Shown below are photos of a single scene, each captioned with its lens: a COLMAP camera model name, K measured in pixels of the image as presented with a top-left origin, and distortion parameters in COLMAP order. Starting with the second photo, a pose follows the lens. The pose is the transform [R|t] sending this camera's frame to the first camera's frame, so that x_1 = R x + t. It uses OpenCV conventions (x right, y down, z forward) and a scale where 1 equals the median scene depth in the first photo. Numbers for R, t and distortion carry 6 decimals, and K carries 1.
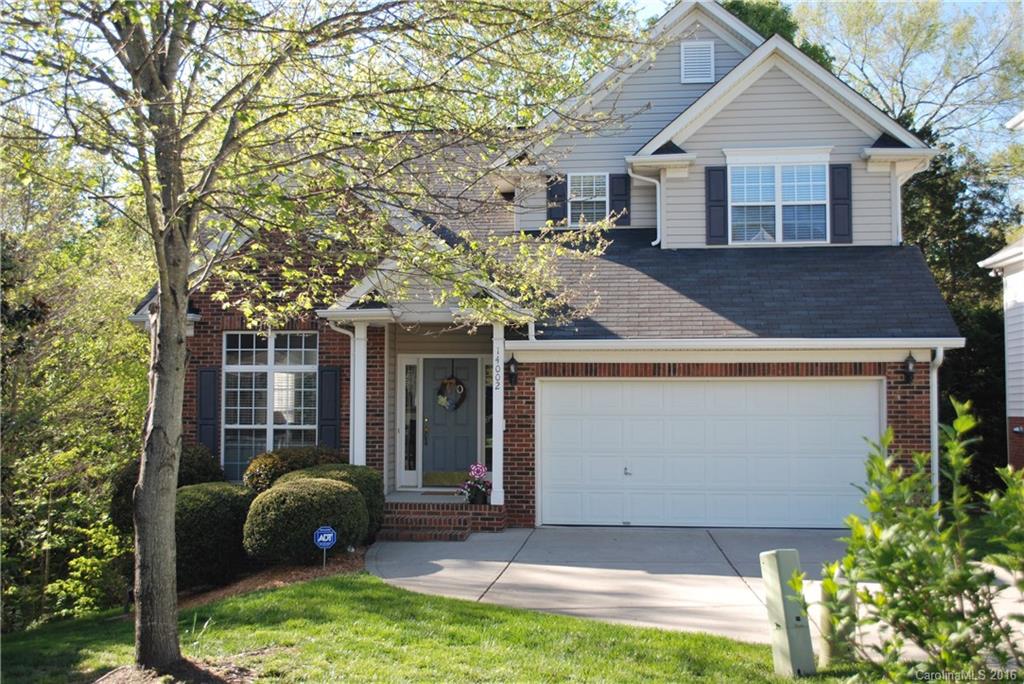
lens RADIAL K [[1084.5, 0, 512.0], [0, 1084.5, 342.0], [0, 0, 1]] dist [-0.011473, -0.002563]
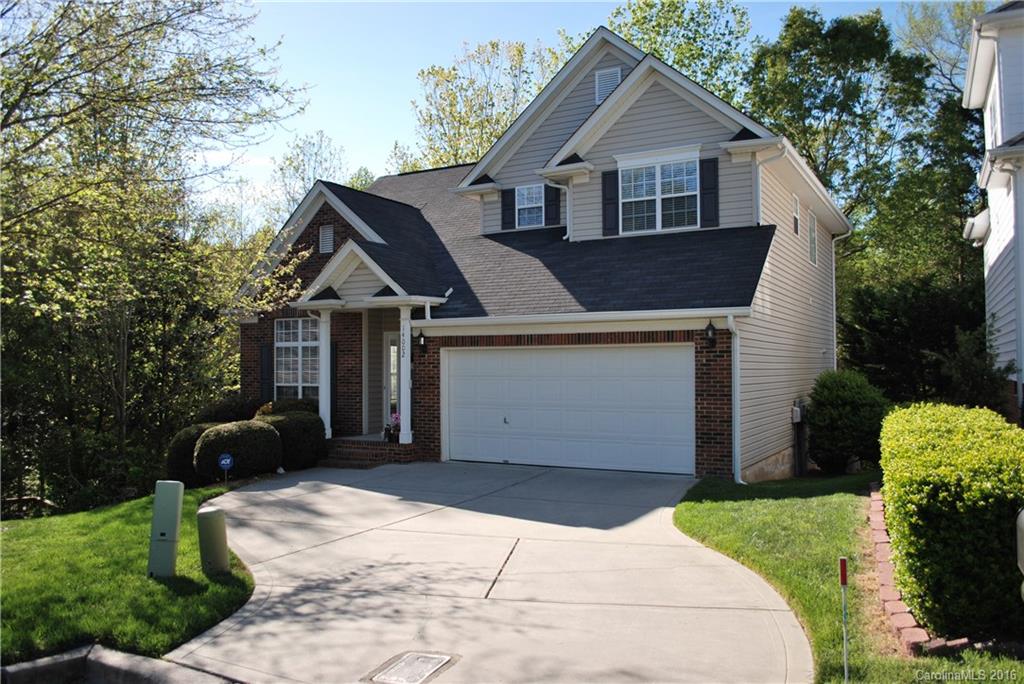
lens RADIAL K [[810.4, 0, 512.0], [0, 810.4, 342.0], [0, 0, 1]] dist [-0.044308, -0.004431]
pose [[0.923458, -0.017313, -0.383309, 0.443878], [0.027757, 0.999378, 0.021731, 0.006621], [0.382695, -0.030707, 0.923364, 0.122027]]
